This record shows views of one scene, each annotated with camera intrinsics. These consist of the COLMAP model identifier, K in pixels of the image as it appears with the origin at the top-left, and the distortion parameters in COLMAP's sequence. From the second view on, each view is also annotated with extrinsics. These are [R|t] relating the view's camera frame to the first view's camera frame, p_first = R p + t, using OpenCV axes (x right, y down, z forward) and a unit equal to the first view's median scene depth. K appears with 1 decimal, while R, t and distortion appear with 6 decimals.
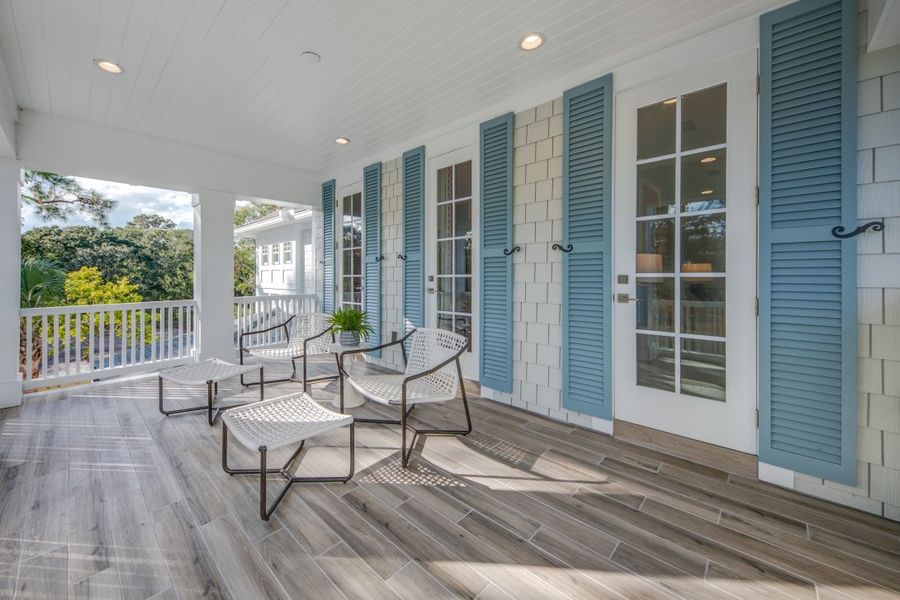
lens RADIAL K [[410.7, 0, 450.3], [0, 410.7, 275.7], [0, 0, 1]] dist [-0.000206, -0.000543]
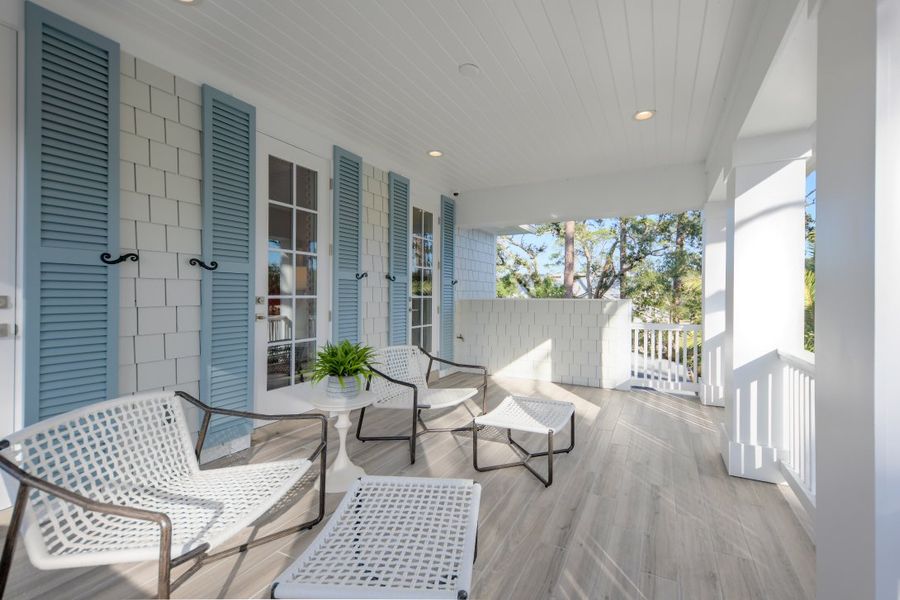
lens RADIAL K [[421.8, 0, 450.0], [0, 421.8, 300.0], [0, 0, 1]] dist [-0.008088, -0.001143]
pose [[-0.350433, -0.004351, 0.936578, -0.865852], [-0.003772, 0.999988, 0.003235, 0.003144], [-0.936580, -0.002399, -0.350445, 0.959866]]
